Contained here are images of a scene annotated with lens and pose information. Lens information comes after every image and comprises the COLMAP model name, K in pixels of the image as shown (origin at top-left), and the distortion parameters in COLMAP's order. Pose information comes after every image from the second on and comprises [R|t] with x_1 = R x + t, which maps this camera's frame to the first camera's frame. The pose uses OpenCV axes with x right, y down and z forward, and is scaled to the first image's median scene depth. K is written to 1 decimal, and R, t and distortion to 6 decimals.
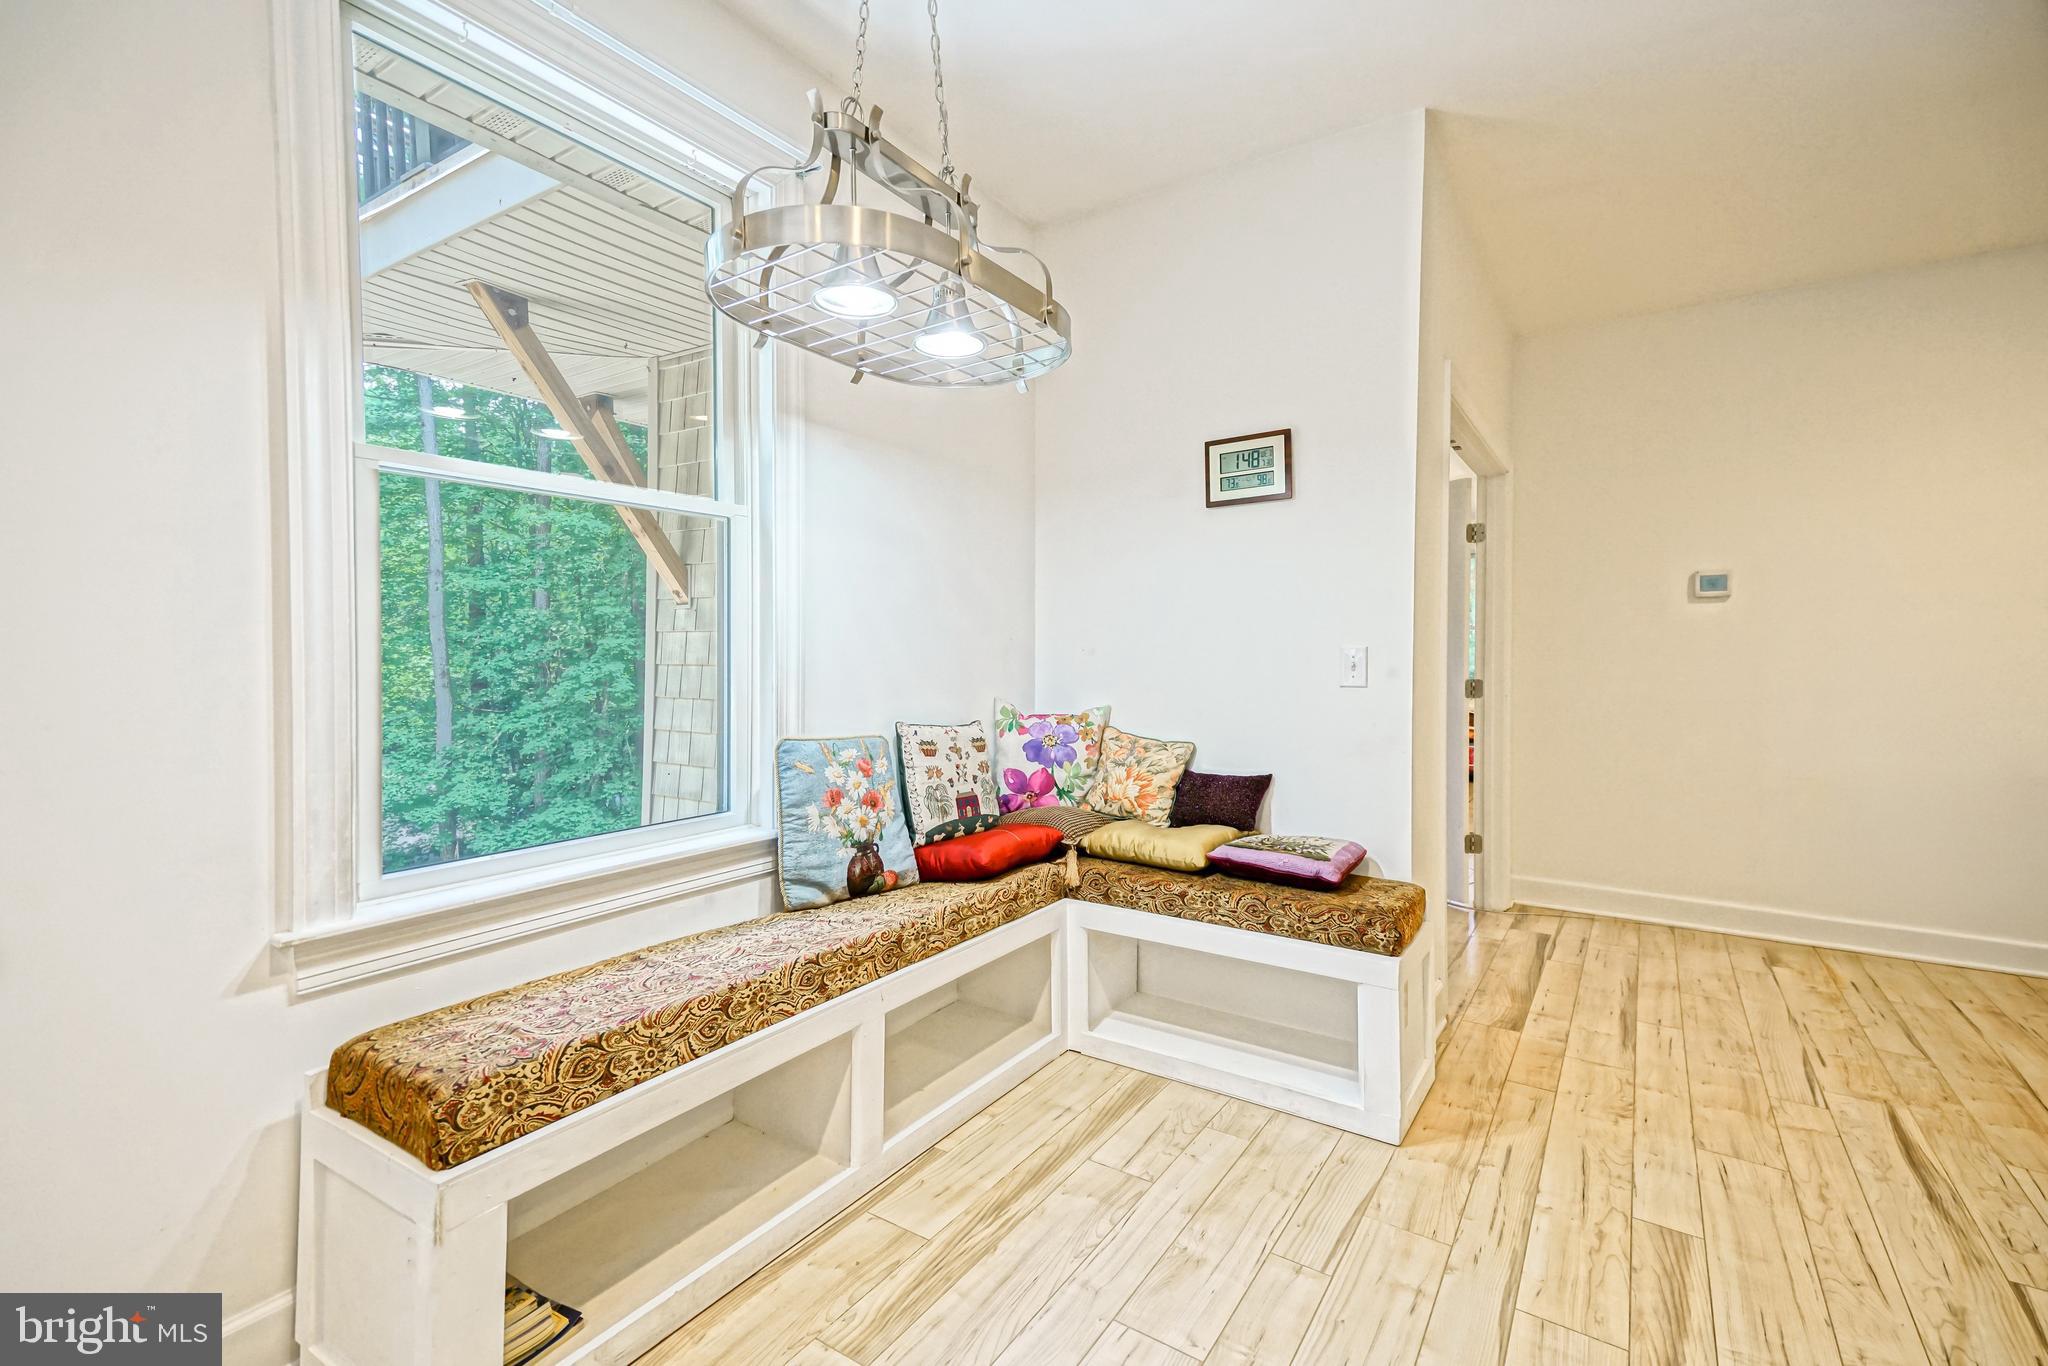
lens RADIAL K [[928.7, 0, 1020.6], [0, 928.7, 646.2], [0, 0, 1]] dist [0.001726, -0.000013]
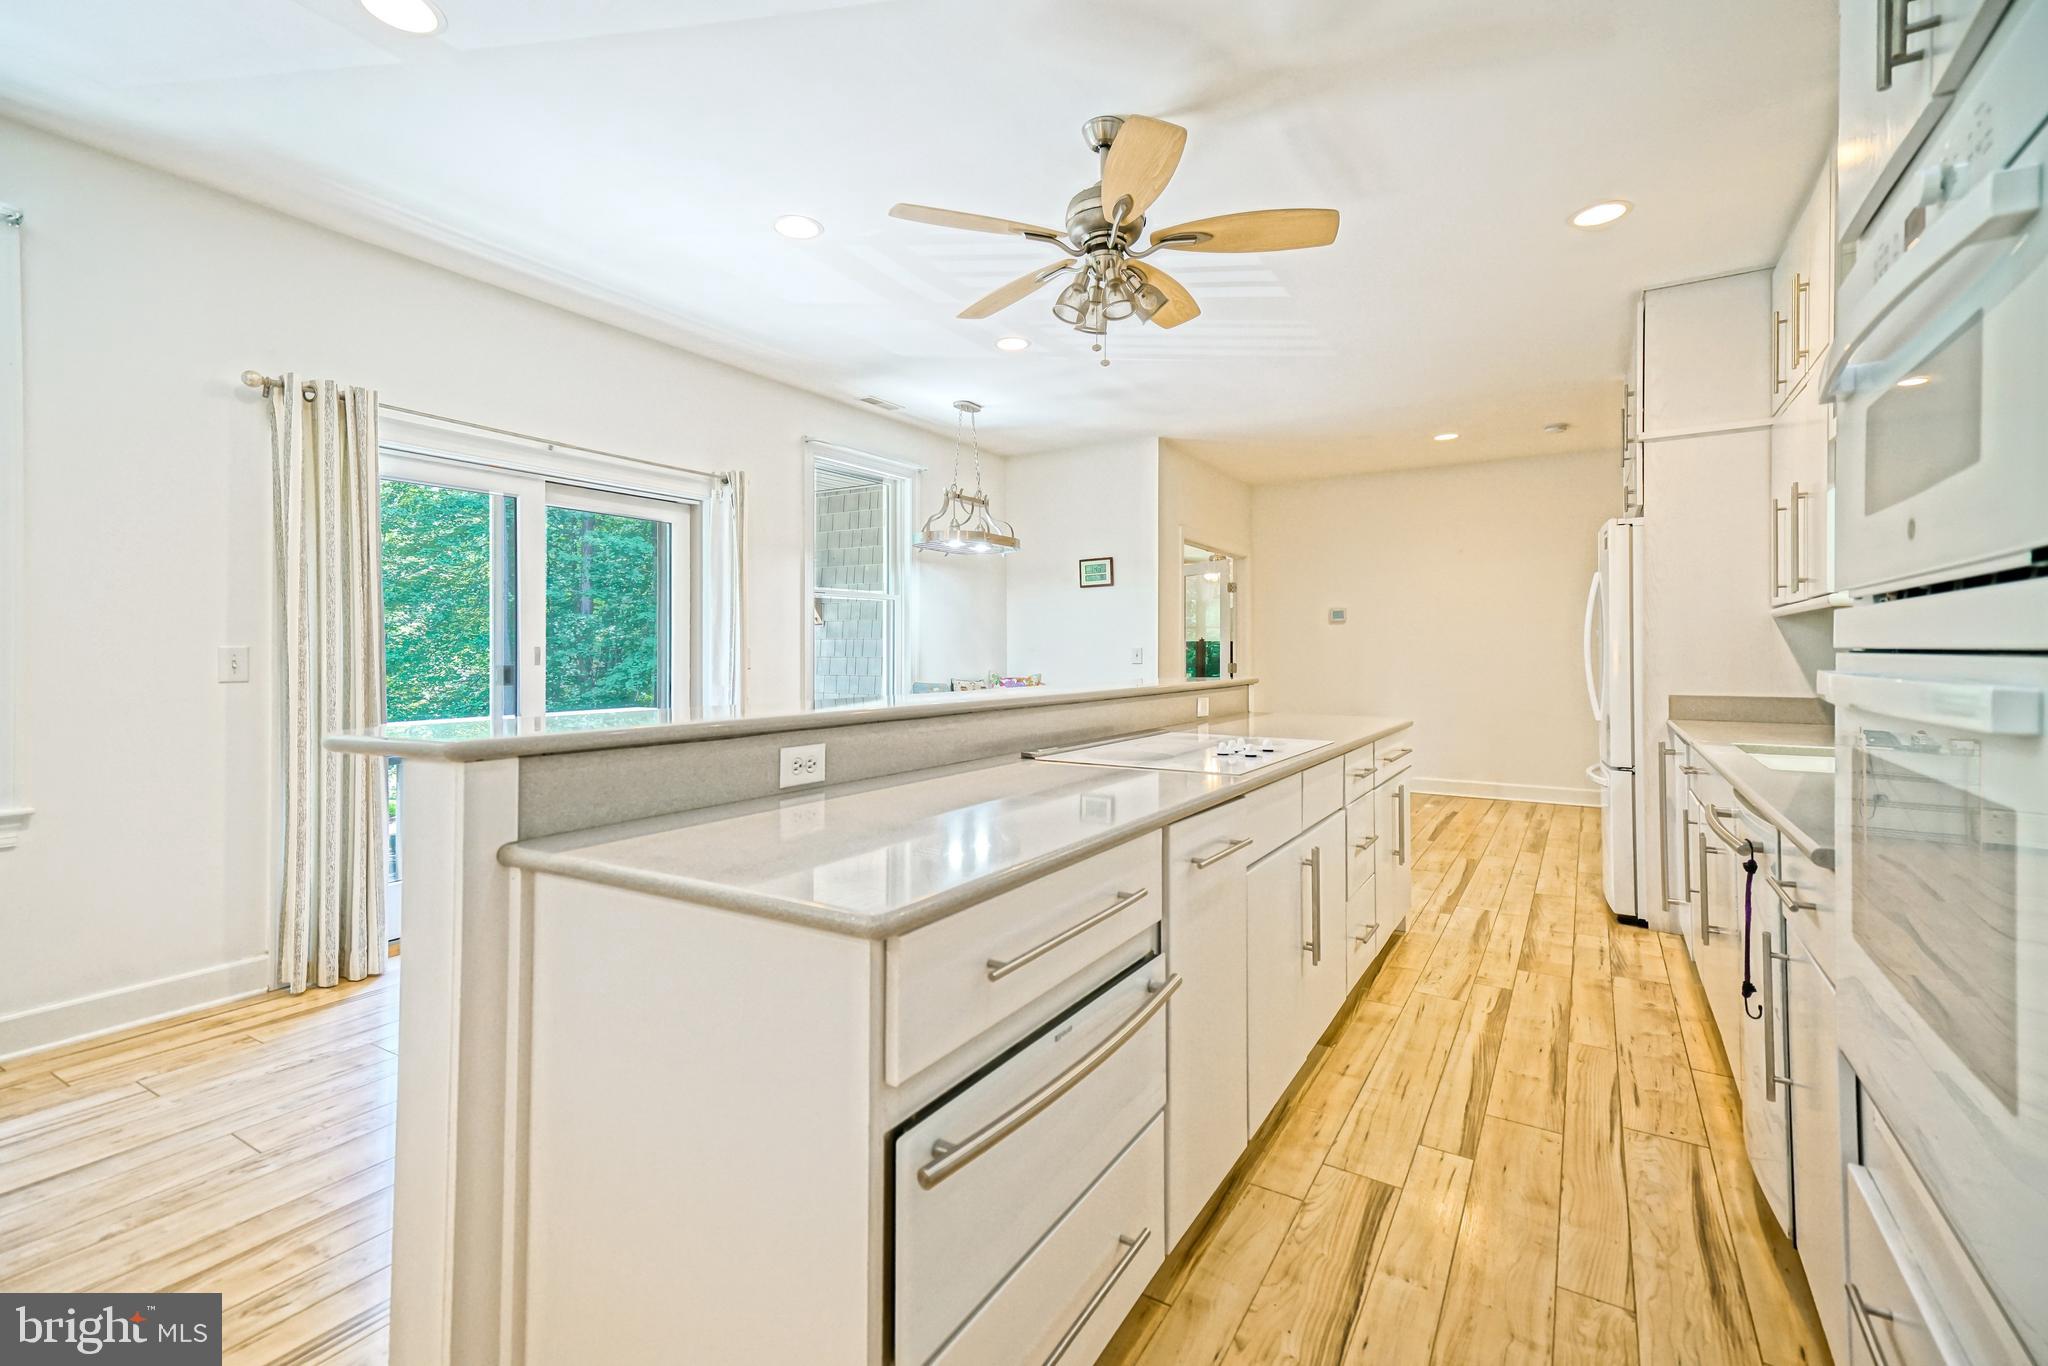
lens RADIAL K [[893.9, 0, 1021.0], [0, 893.9, 674.7], [0, 0, 1]] dist [0.048821, -0.017033]
pose [[0.999294, -0.004835, 0.037260, -0.034738], [0.003533, 0.999383, 0.034946, -0.009539], [-0.037406, -0.034790, 0.998694, -1.267888]]
